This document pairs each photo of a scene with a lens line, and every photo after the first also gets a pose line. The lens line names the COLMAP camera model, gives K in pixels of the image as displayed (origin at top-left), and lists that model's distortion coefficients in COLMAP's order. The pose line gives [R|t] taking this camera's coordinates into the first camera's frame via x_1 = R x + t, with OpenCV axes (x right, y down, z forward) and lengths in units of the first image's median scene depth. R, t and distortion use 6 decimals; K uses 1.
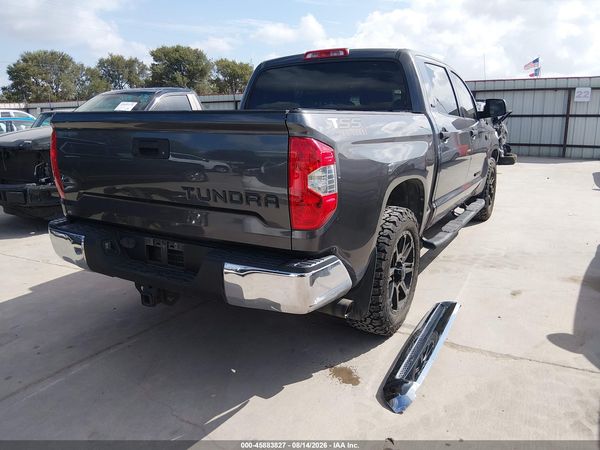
lens RADIAL K [[465.8, 0, 303.5], [0, 465.8, 222.4], [0, 0, 1]] dist [0.093321, -0.160083]
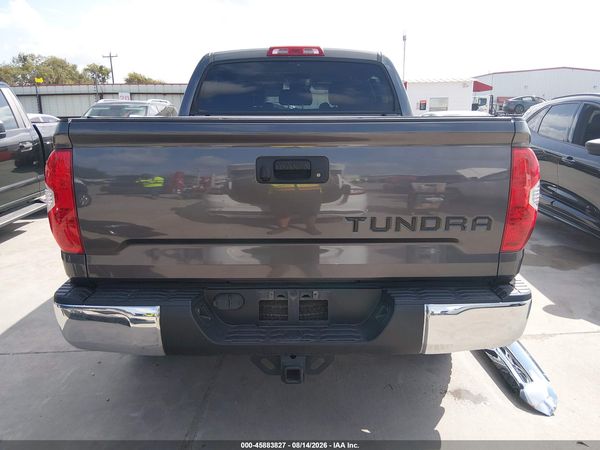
lens RADIAL K [[465.8, 0, 303.5], [0, 465.8, 222.4], [0, 0, 1]] dist [0.093321, -0.160083]
pose [[0.855775, -0.112486, 0.504971, -0.483789], [0.111113, 0.993261, 0.032953, -0.068999], [-0.505275, 0.027909, 0.862507, 0.256581]]
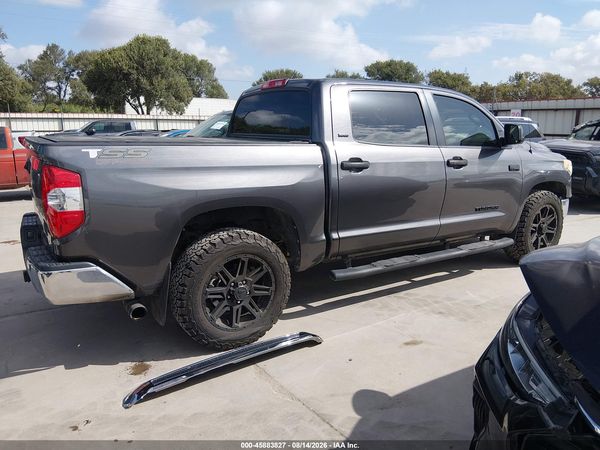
lens RADIAL K [[465.8, 0, 303.5], [0, 465.8, 222.4], [0, 0, 1]] dist [0.093321, -0.160083]
pose [[0.884051, 0.107009, -0.454976, 0.805010], [-0.116094, 0.993206, 0.008020, -0.077730], [0.452743, 0.045730, 0.890467, 0.116490]]
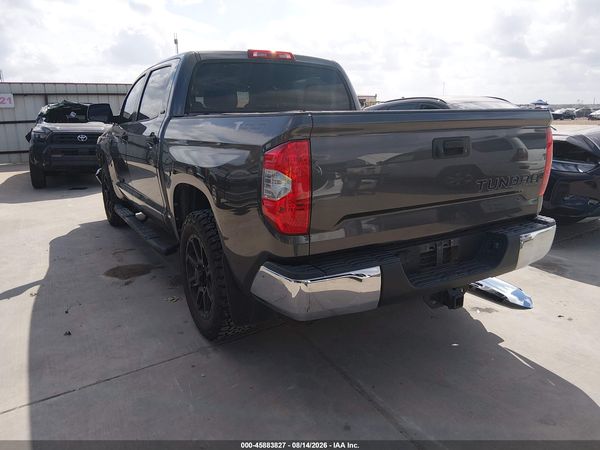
lens RADIAL K [[465.8, 0, 303.5], [0, 465.8, 222.4], [0, 0, 1]] dist [0.093321, -0.160083]
pose [[0.493168, -0.203196, 0.845870, -0.927674], [0.212315, 0.971049, 0.109481, -0.124221], [-0.843628, 0.125598, 0.522032, 0.533239]]
